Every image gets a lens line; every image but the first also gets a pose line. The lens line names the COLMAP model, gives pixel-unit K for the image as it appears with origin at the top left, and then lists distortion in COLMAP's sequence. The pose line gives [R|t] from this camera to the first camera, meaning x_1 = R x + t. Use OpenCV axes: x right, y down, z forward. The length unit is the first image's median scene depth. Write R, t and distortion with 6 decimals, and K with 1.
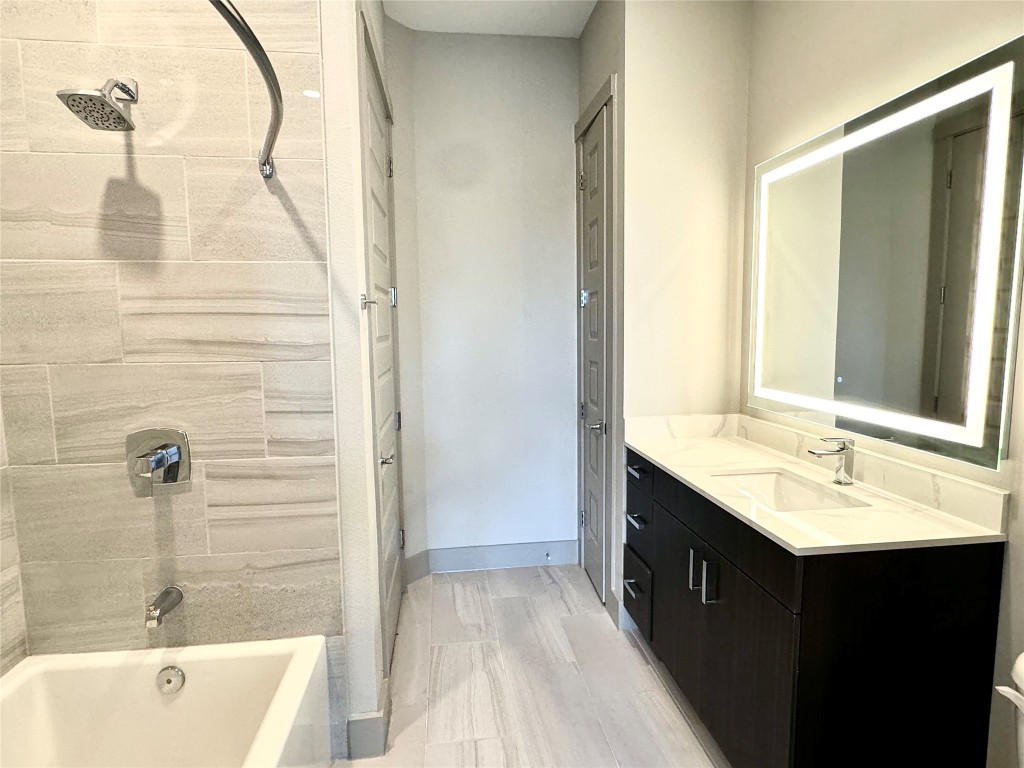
lens RADIAL K [[560.9, 0, 512.6], [0, 560.9, 384.8], [0, 0, 1]] dist [-0.004638, 0.002677]
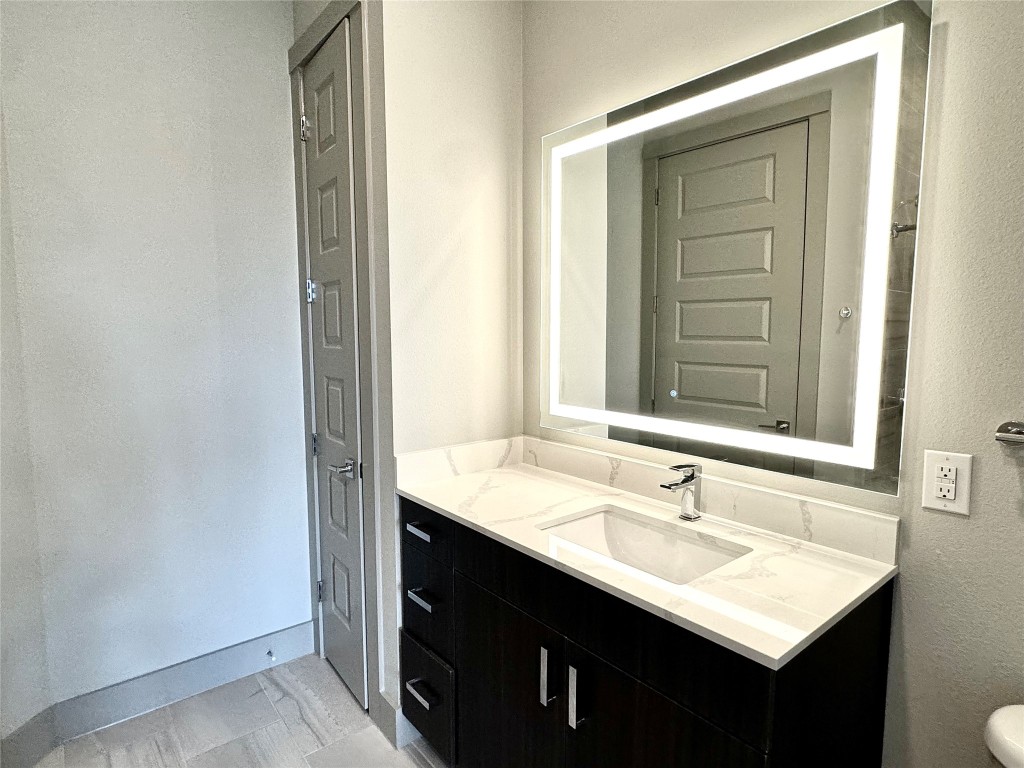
lens RADIAL K [[560.9, 0, 506.5], [0, 560.9, 381.8], [0, 0, 1]] dist [-0.004638, 0.002677]
pose [[0.852086, -0.036503, 0.522128, -0.071506], [0.046312, 0.998911, -0.005743, -0.035051], [-0.521349, 0.029074, 0.852848, 0.433306]]
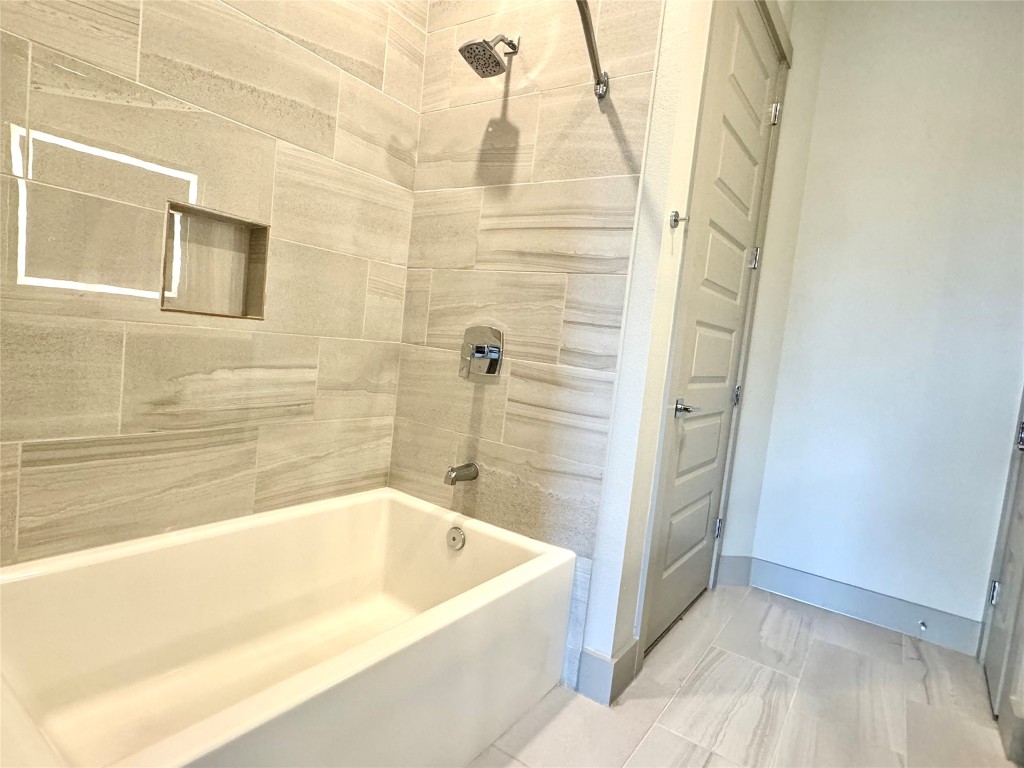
lens RADIAL K [[560.9, 0, 511.5], [0, 560.9, 383.6], [0, 0, 1]] dist [-0.004638, 0.002677]
pose [[0.735053, 0.142604, -0.662843, 0.196514], [-0.183072, 0.983063, 0.008481, 0.165920], [0.652826, 0.115114, 0.748711, 0.149642]]
